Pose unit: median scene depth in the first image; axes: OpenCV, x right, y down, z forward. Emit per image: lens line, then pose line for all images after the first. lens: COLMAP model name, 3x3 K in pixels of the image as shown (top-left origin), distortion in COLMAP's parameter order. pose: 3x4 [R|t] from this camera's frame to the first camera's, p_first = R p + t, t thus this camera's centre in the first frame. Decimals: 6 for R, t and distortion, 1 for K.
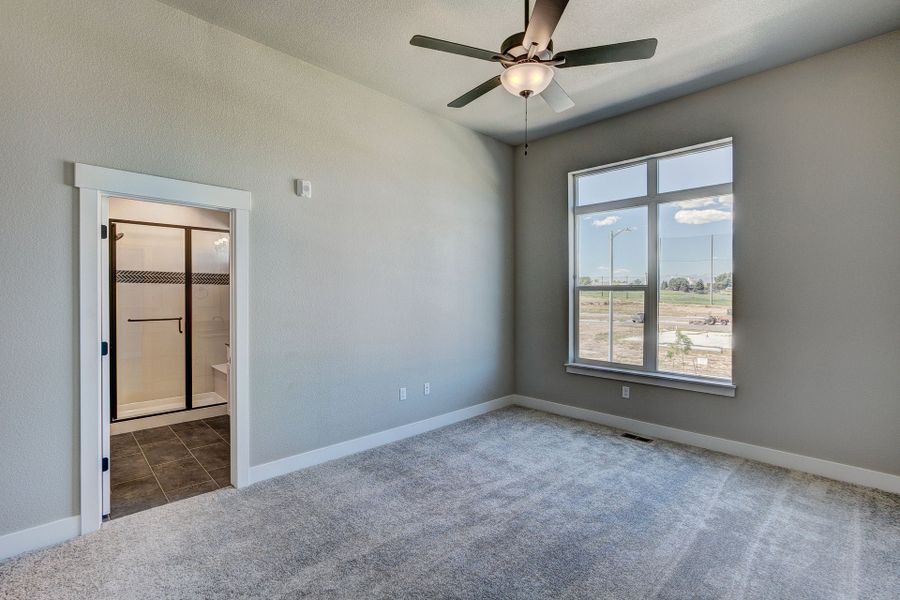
lens RADIAL K [[423.2, 0, 457.8], [0, 423.2, 299.2], [0, 0, 1]] dist [-0.016961, 0.009159]
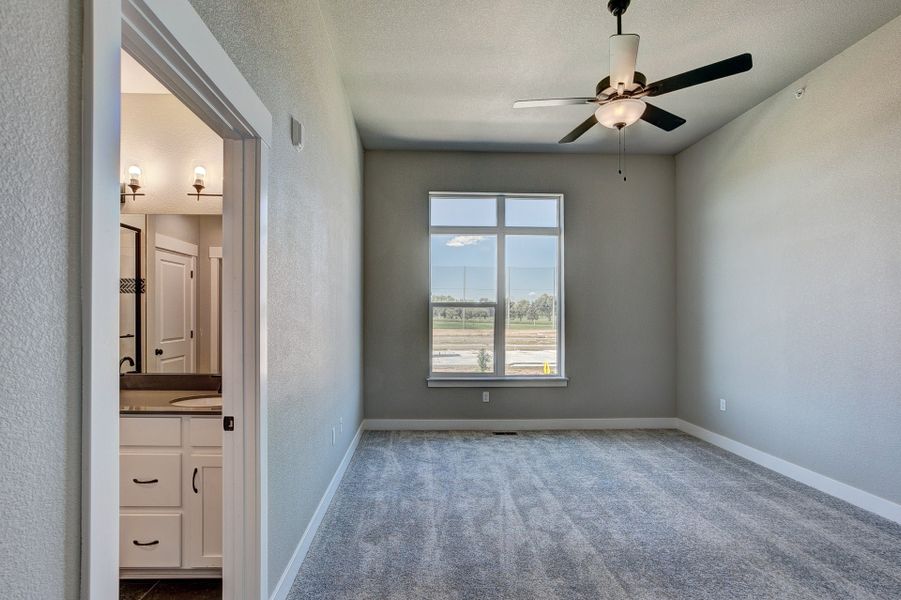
lens RADIAL K [[423.7, 0, 438.7], [0, 423.7, 320.8], [0, 0, 1]] dist [-0.016961, 0.009159]
pose [[0.686912, -0.006634, 0.726710, -0.520264], [0.010696, 0.999942, -0.000982, 0.016046], [-0.726662, 0.008447, 0.686943, 0.312603]]
